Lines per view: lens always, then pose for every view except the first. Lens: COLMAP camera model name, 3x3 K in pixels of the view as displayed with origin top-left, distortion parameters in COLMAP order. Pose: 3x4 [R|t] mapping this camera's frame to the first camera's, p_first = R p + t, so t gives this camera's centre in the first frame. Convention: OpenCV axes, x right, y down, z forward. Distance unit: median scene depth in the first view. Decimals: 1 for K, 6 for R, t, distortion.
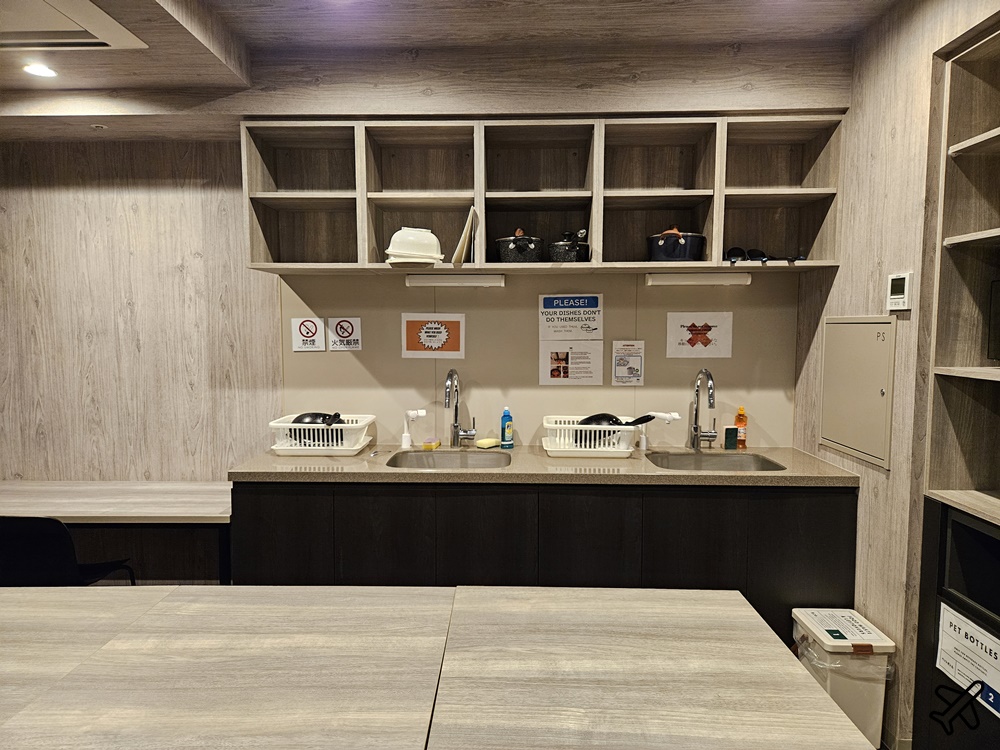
lens RADIAL K [[676.1, 0, 484.6], [0, 676.1, 383.7], [0, 0, 1]] dist [0.055139, -0.039981]
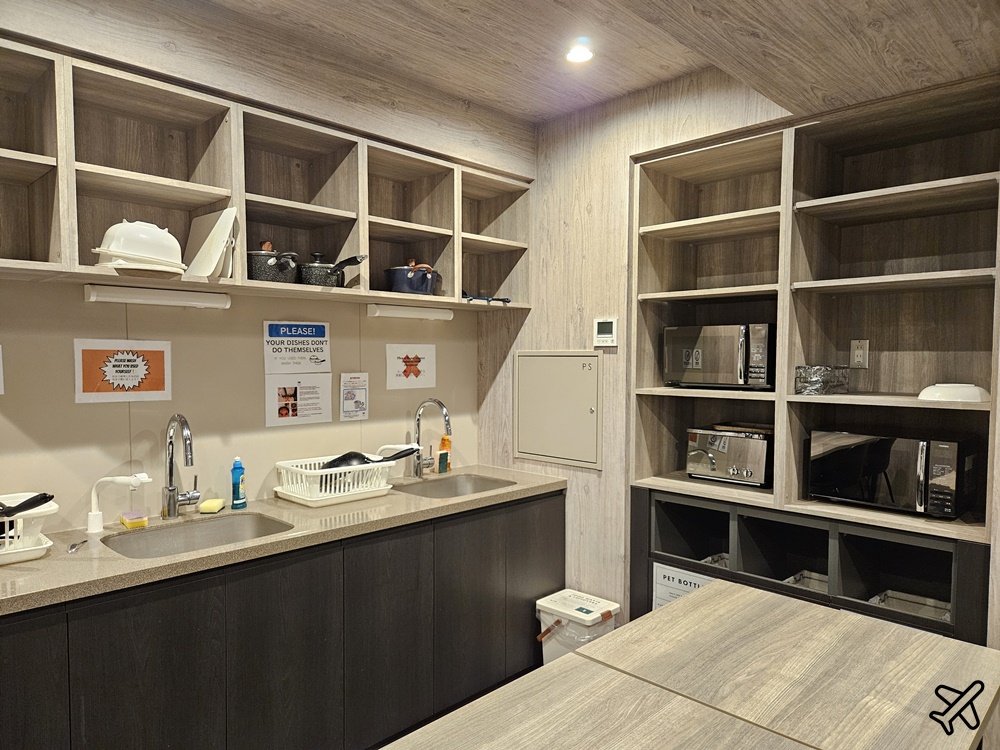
lens RADIAL K [[676.1, 0, 504.2], [0, 676.1, 392.5], [0, 0, 1]] dist [0.055139, -0.039981]
pose [[0.675595, -0.039879, 0.736194, -0.398669], [0.061141, 0.998127, -0.002040, -0.024358], [-0.734734, 0.046390, 0.676768, 0.234612]]
